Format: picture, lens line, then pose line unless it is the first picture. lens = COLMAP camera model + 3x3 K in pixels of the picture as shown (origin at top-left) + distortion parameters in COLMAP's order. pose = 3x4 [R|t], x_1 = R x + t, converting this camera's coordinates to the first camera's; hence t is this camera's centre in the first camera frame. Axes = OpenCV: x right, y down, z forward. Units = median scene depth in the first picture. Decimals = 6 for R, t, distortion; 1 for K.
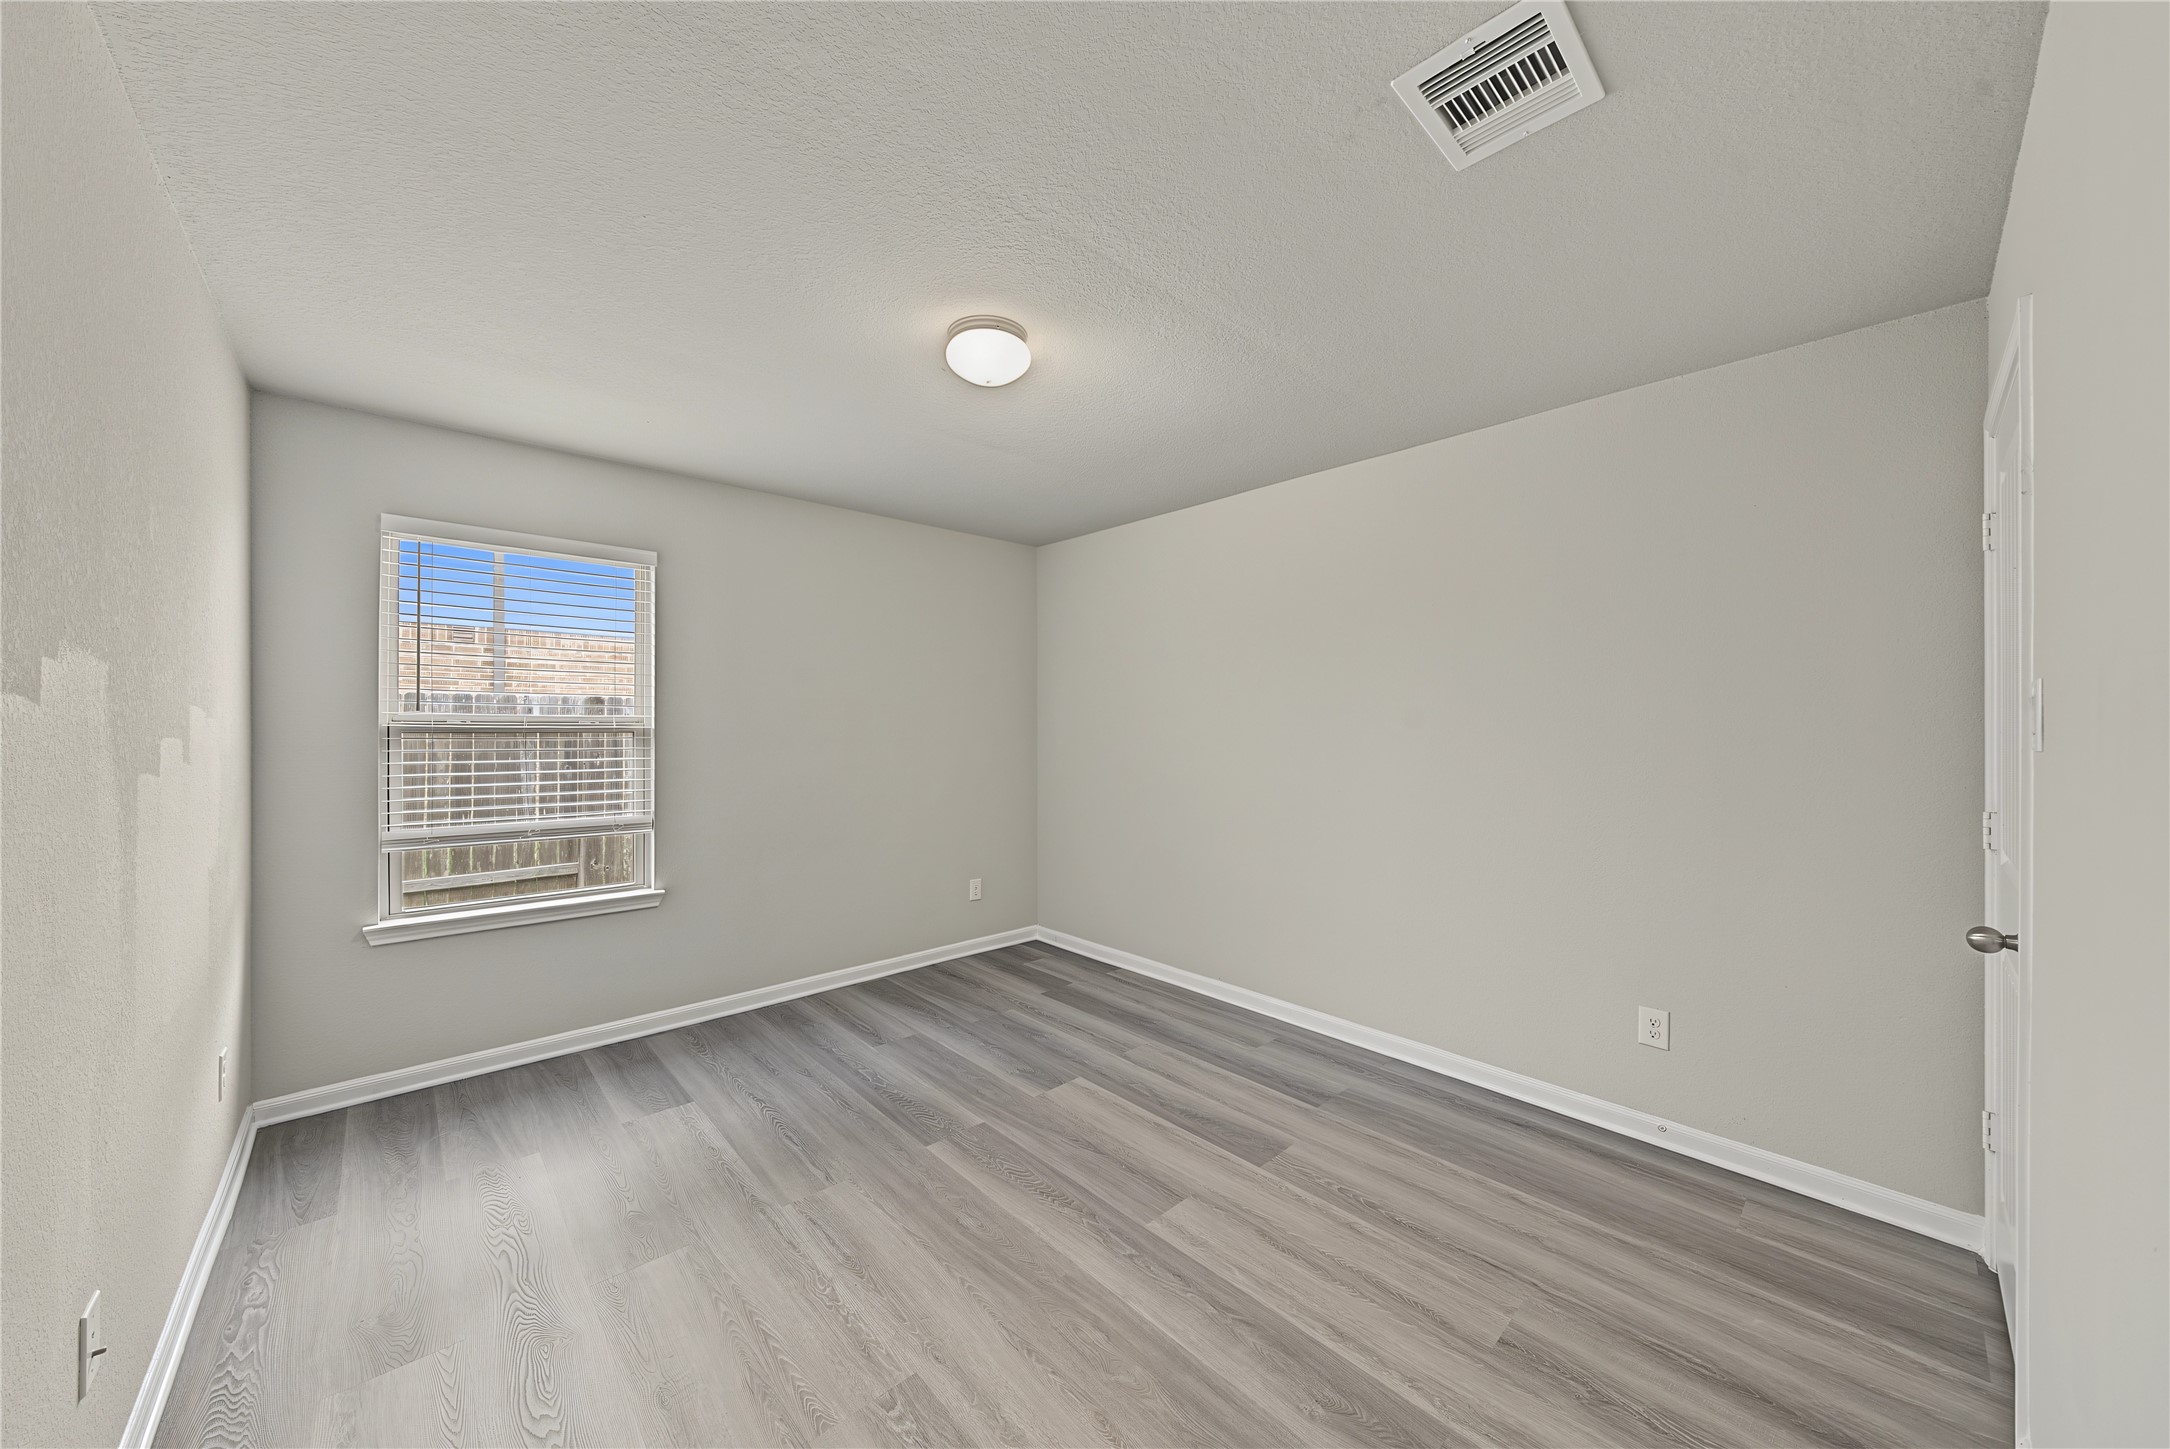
lens RADIAL K [[754.2, 0, 1075.5], [0, 754.2, 724.9], [0, 0, 1]] dist [-0.008189, 0.000534]
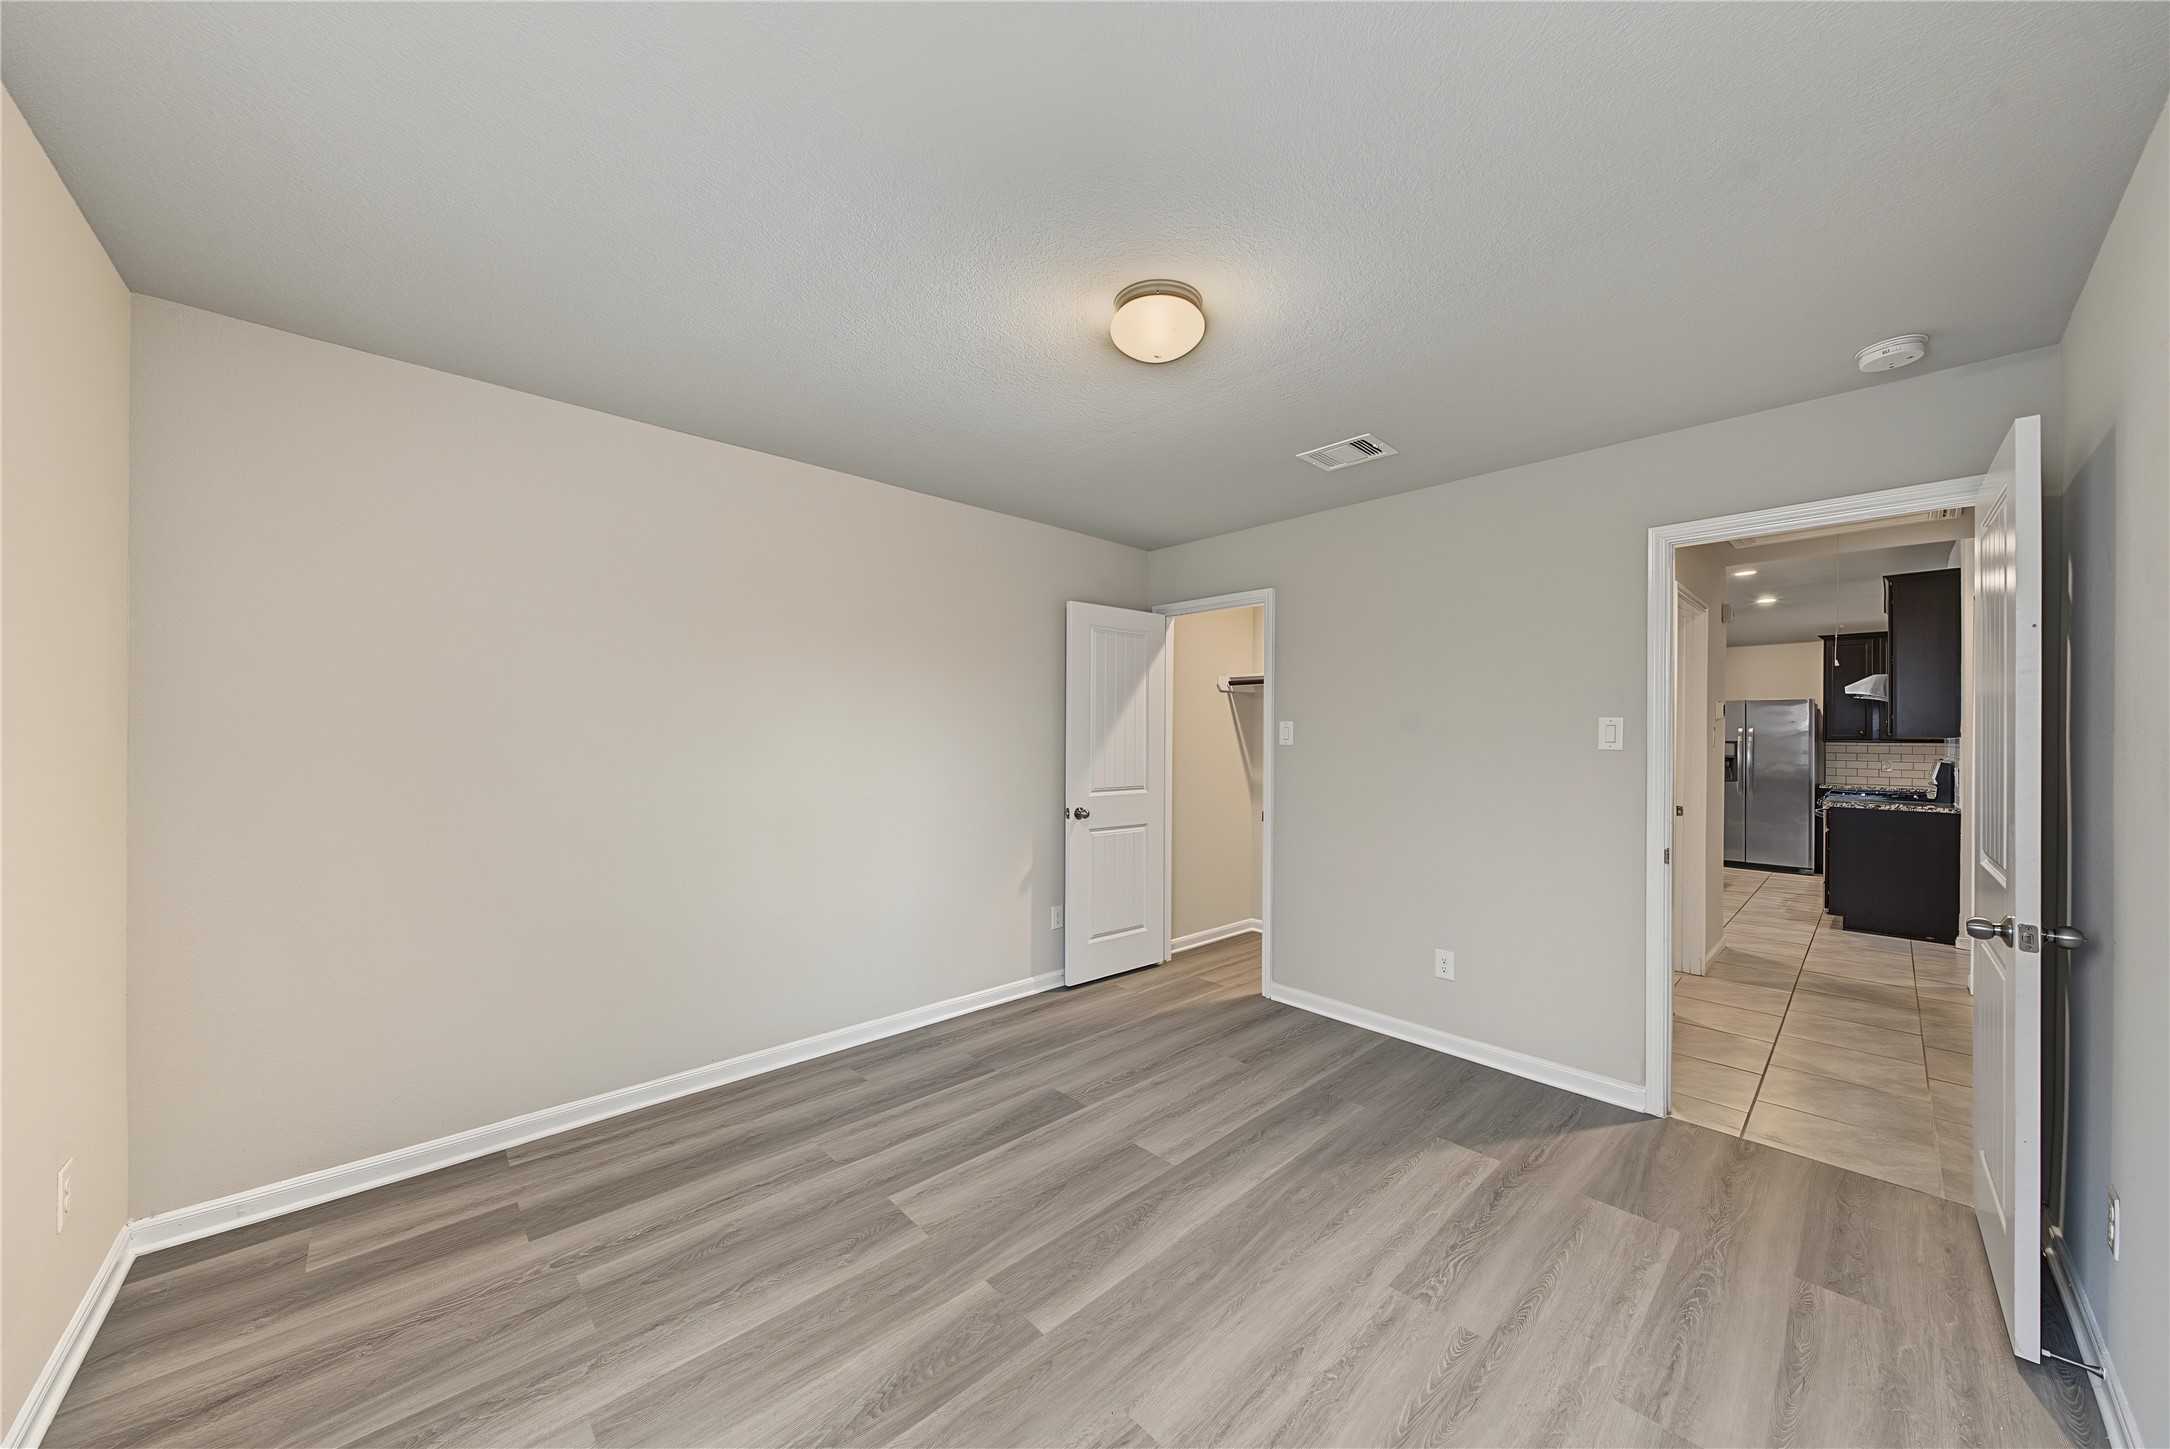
lens RADIAL K [[754.2, 0, 1076.4], [0, 754.2, 733.6], [0, 0, 1]] dist [-0.008189, 0.000534]
pose [[-0.005344, -0.003034, 0.999981, -0.919269], [-0.007011, 0.999971, 0.002997, -0.008603], [-0.999961, -0.006995, -0.005365, 0.991034]]
